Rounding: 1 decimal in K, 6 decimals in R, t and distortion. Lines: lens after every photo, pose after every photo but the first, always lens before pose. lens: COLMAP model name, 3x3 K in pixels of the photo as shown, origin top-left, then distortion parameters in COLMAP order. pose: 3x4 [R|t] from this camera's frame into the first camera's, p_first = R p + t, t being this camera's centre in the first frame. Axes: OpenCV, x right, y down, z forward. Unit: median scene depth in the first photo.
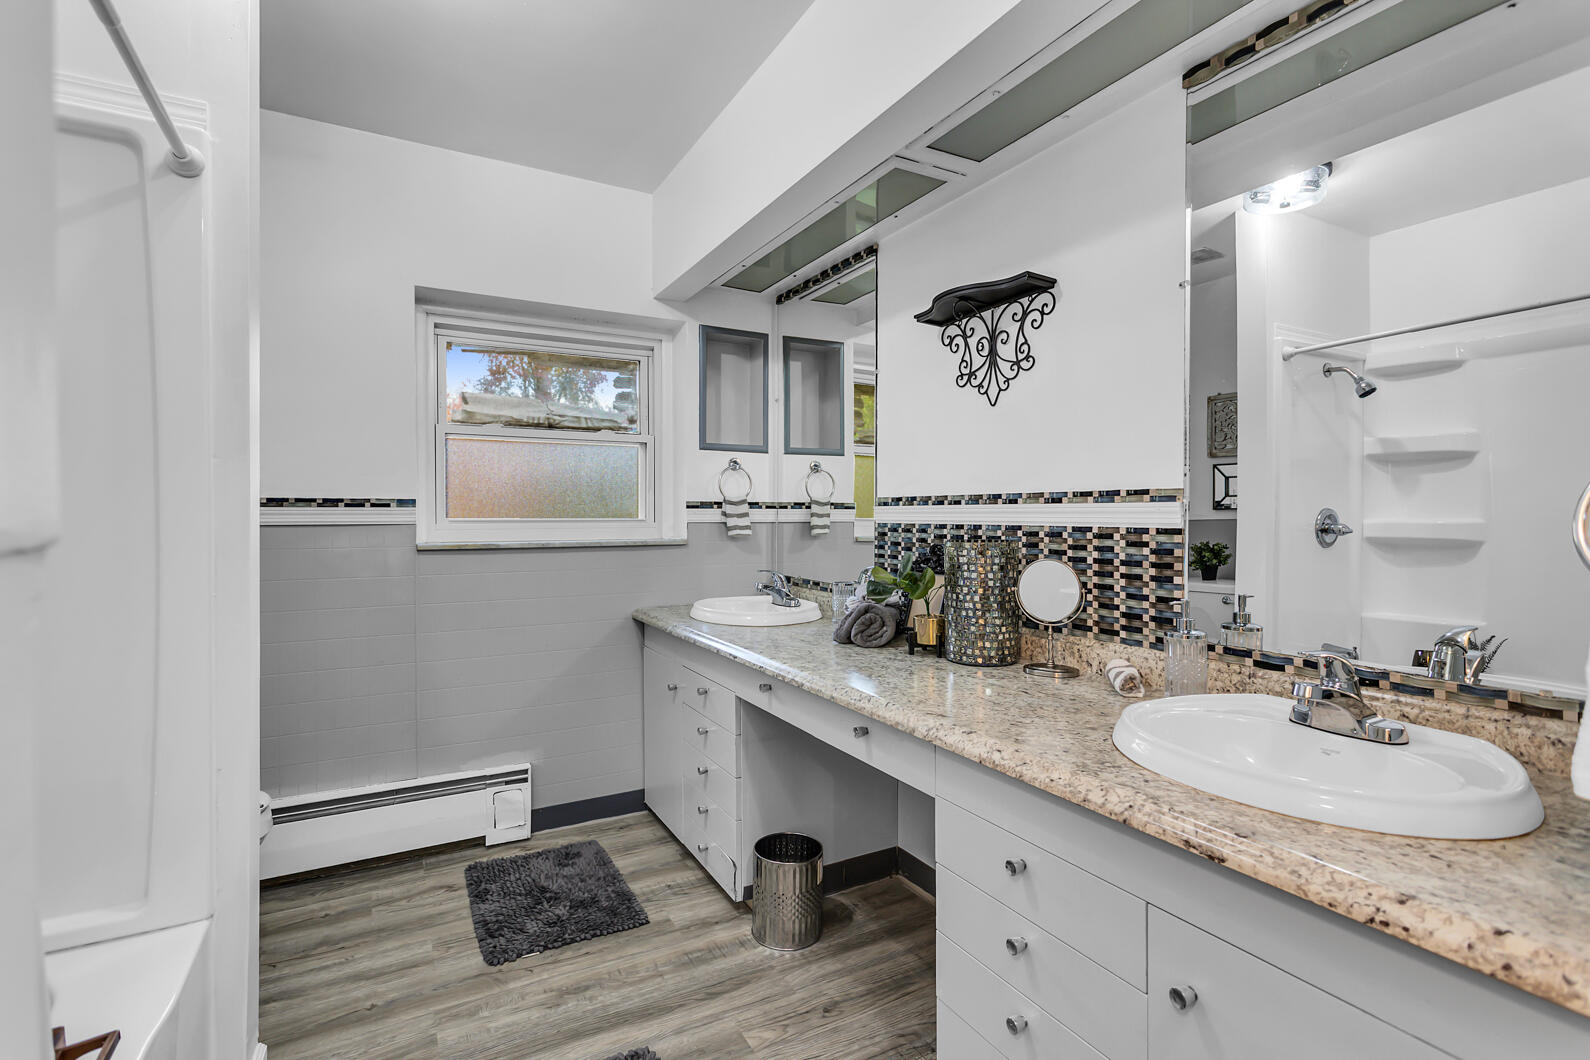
lens RADIAL K [[763.3, 0, 791.0], [0, 763.3, 523.9], [0, 0, 1]] dist [0.004465, 0.001228]
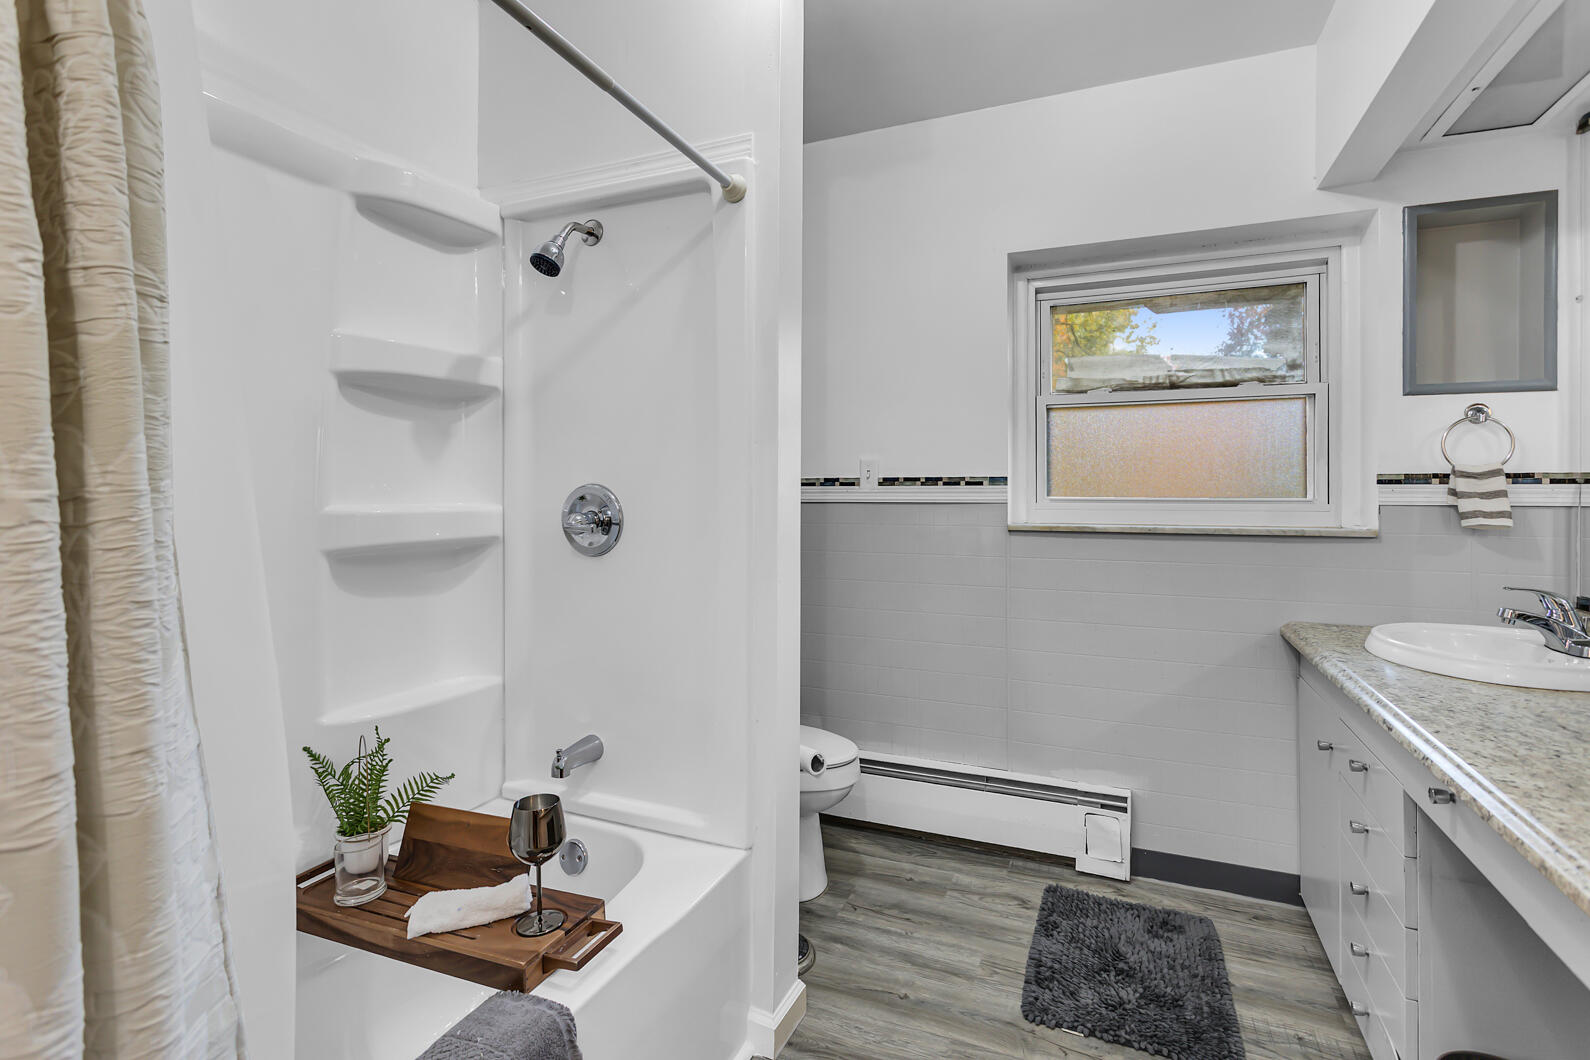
lens RADIAL K [[763.3, 0, 791.3], [0, 763.3, 491.4], [0, 0, 1]] dist [0.004465, 0.001228]
pose [[0.606887, 0.000251, -0.794788, 0.100876], [-0.010297, 0.999919, -0.007547, -0.004088], [0.794721, 0.012764, 0.606840, 0.202944]]
